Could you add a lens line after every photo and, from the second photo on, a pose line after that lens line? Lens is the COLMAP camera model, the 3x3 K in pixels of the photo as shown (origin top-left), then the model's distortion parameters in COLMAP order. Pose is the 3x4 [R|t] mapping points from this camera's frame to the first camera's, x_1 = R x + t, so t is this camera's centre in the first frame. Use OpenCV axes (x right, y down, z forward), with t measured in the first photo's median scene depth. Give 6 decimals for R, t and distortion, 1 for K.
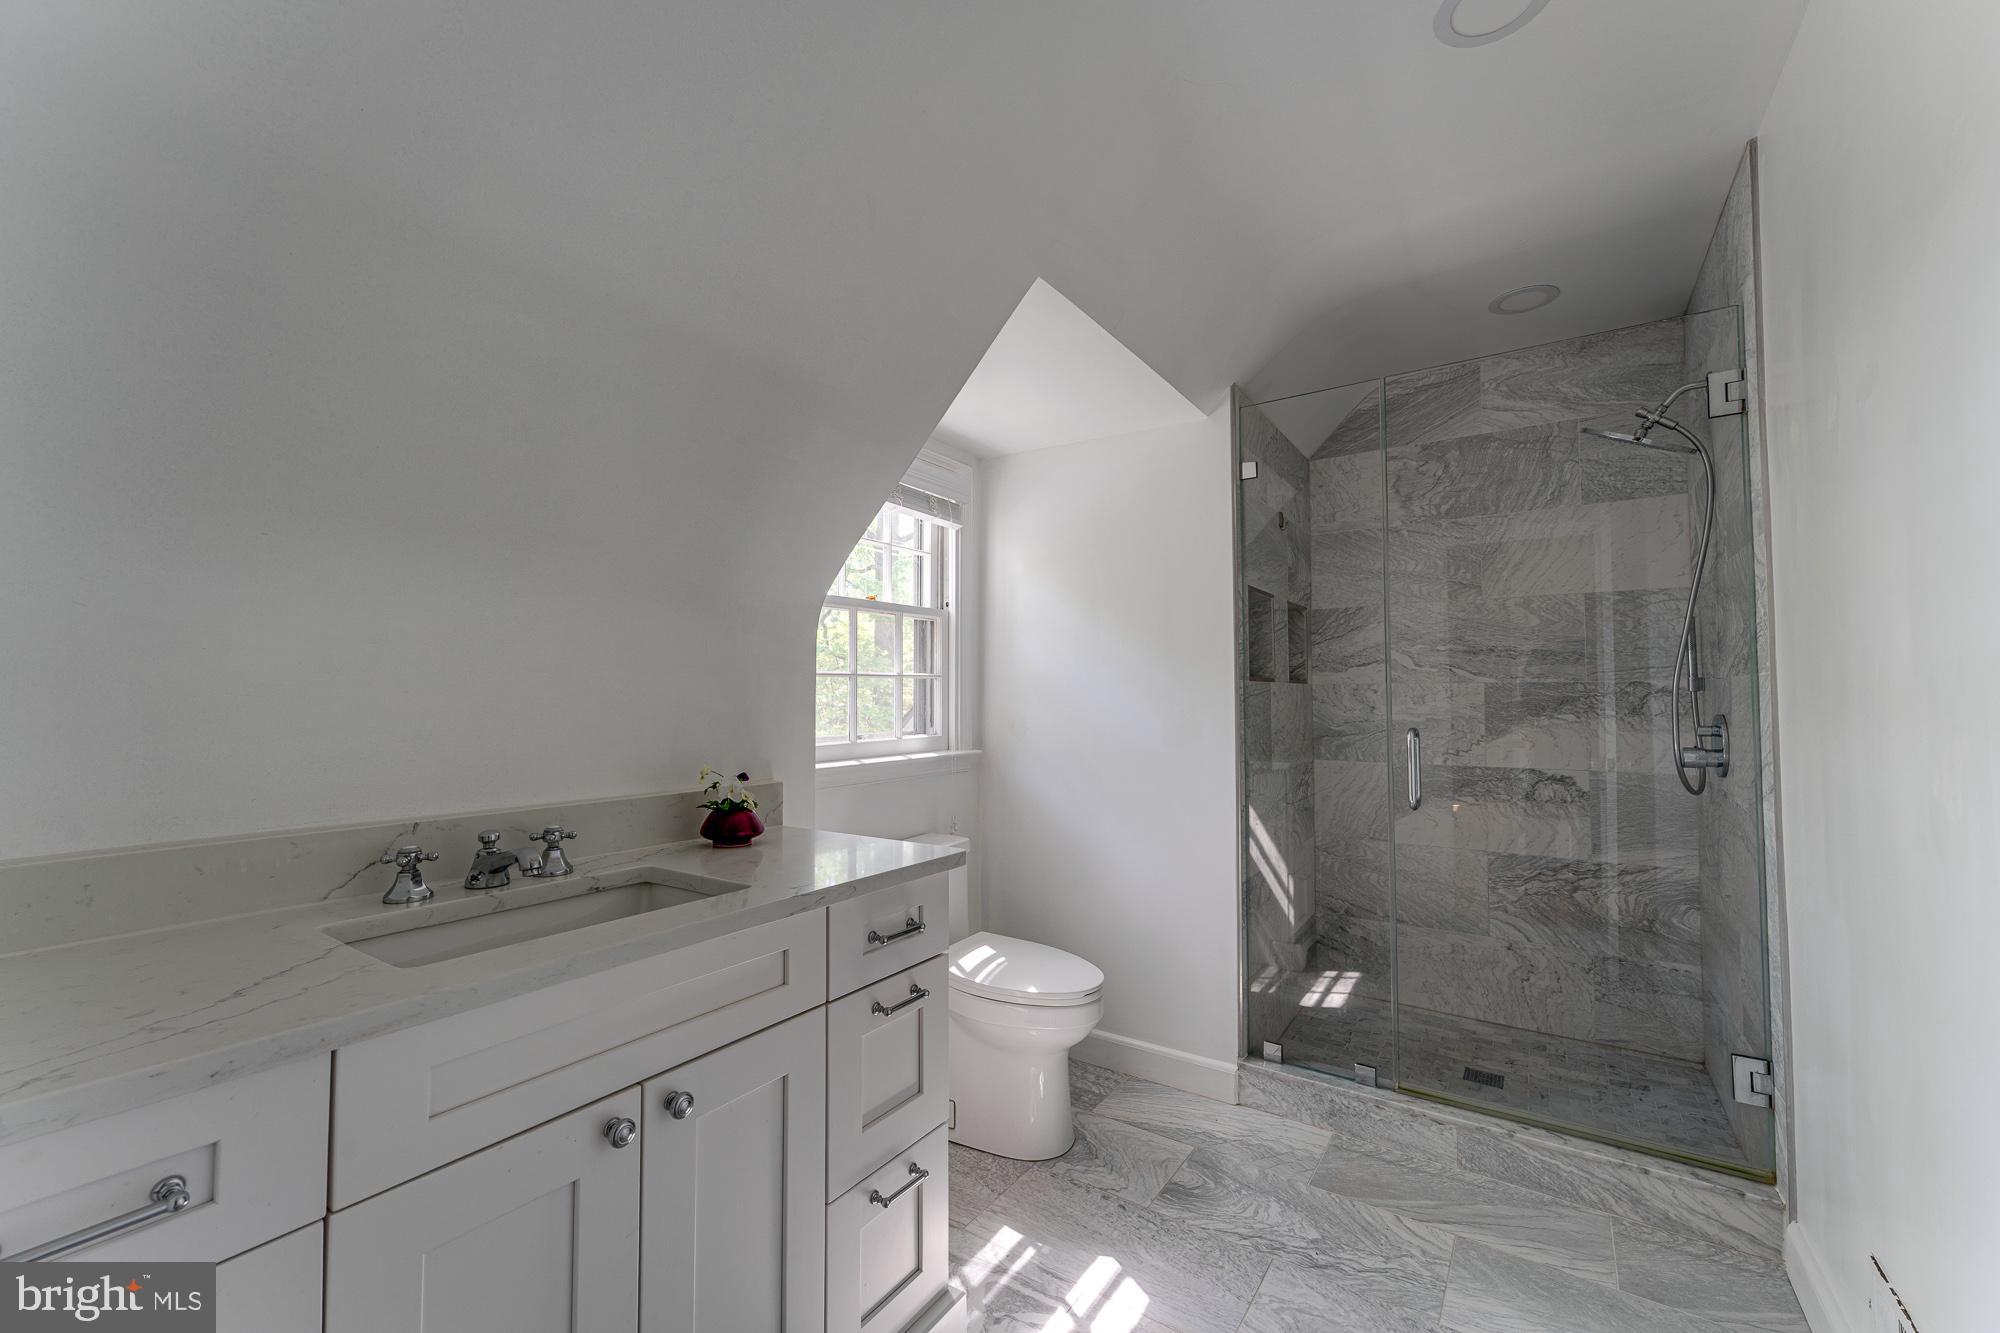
lens RADIAL K [[783.3, 0, 1000.0], [0, 783.3, 666.5], [0, 0, 1]] dist [-0.010135, -0.000195]
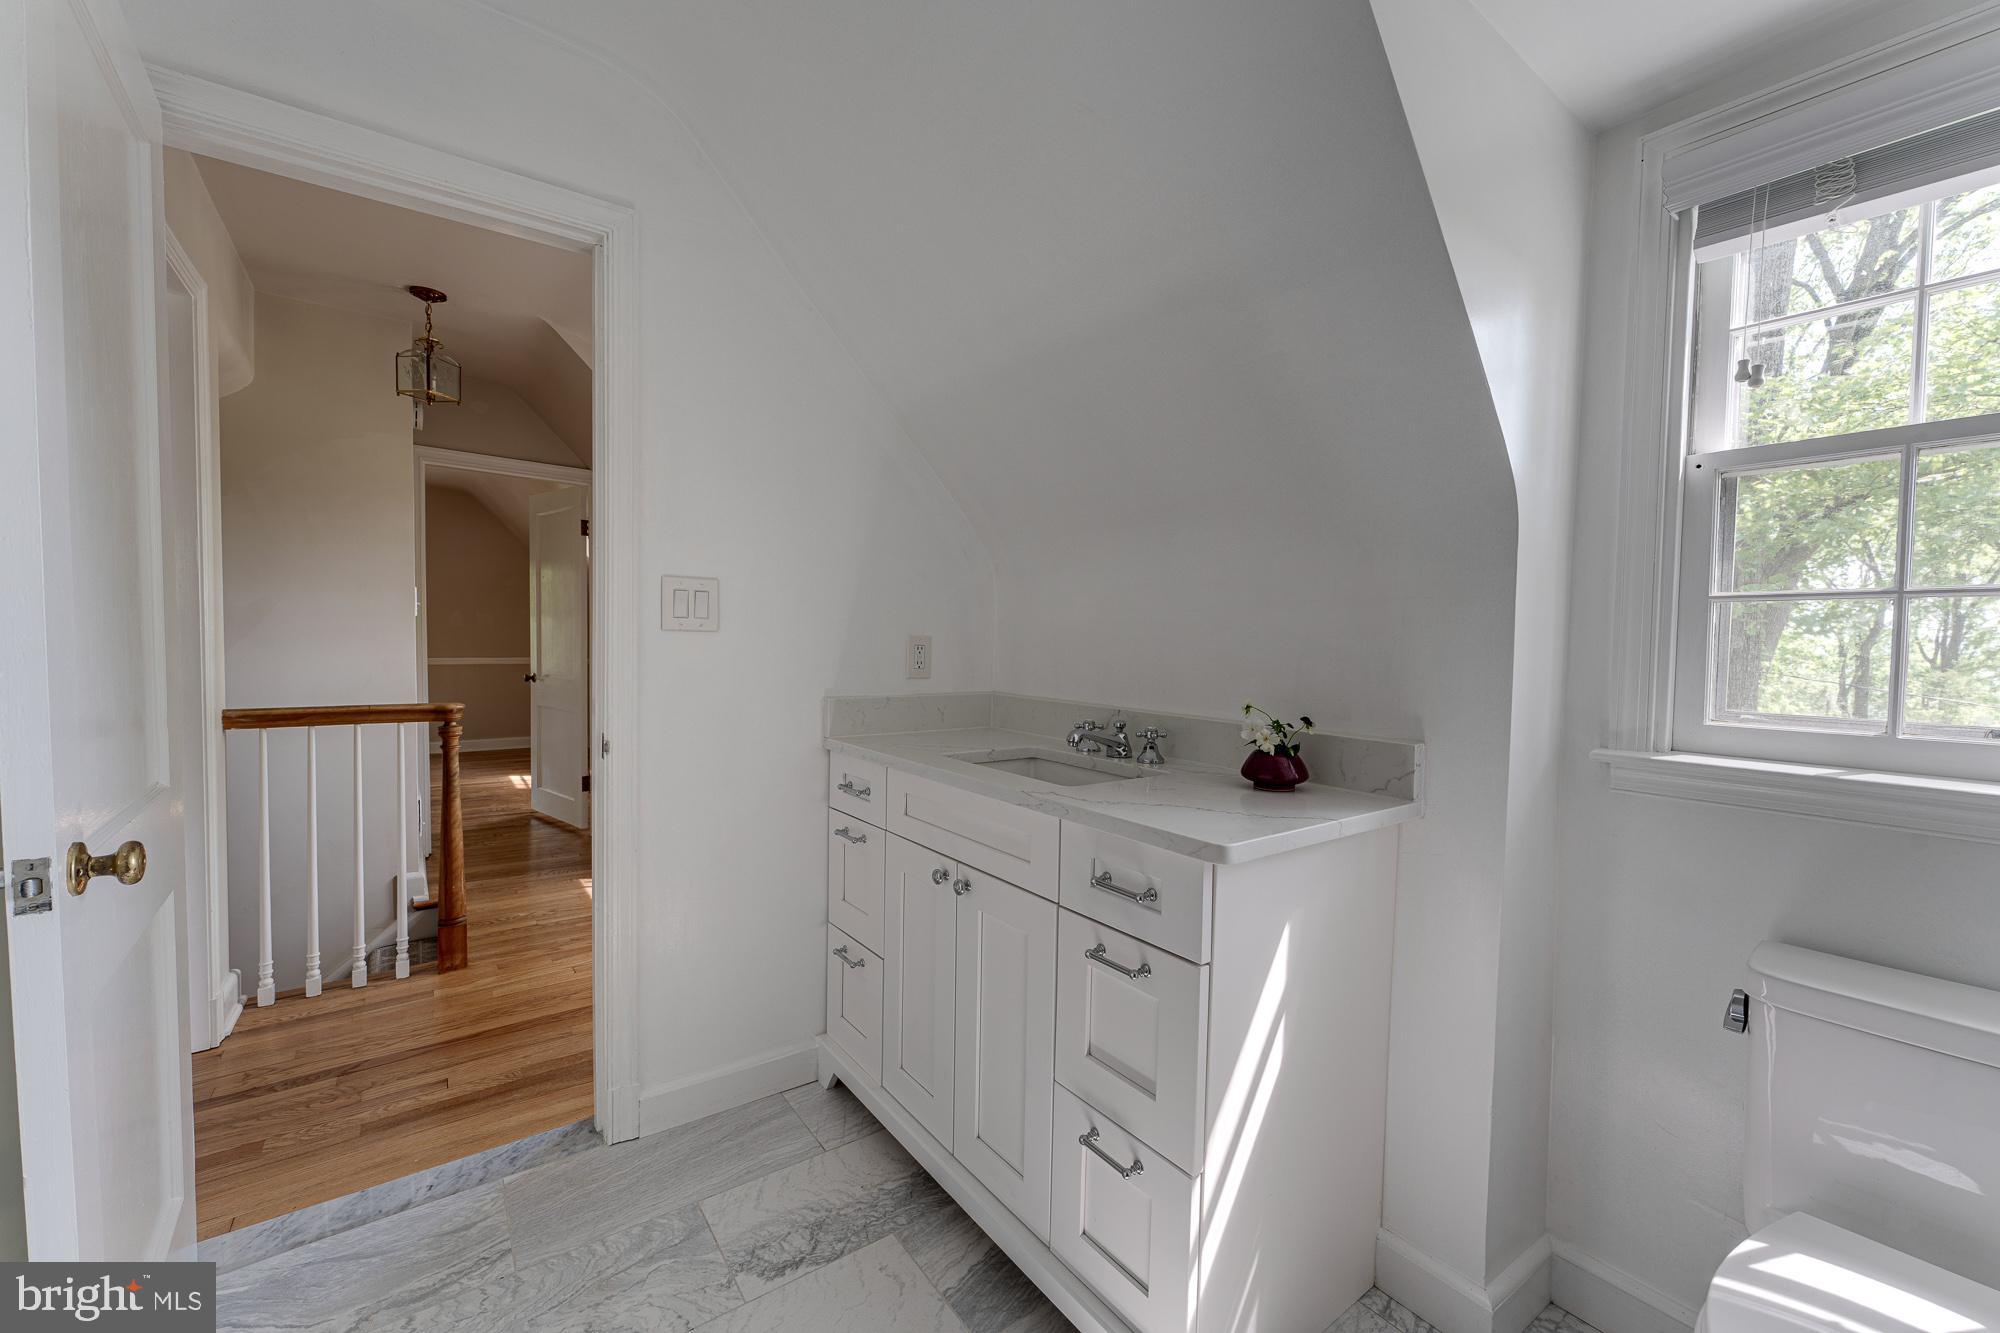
lens RADIAL K [[783.3, 0, 1000.0], [0, 783.3, 666.5], [0, 0, 1]] dist [-0.010135, -0.000195]
pose [[-0.323801, 0.031083, -0.945614, 0.771333], [0.021661, 0.999442, 0.025435, 0.059250], [0.945877, -0.012247, -0.324294, 1.180603]]
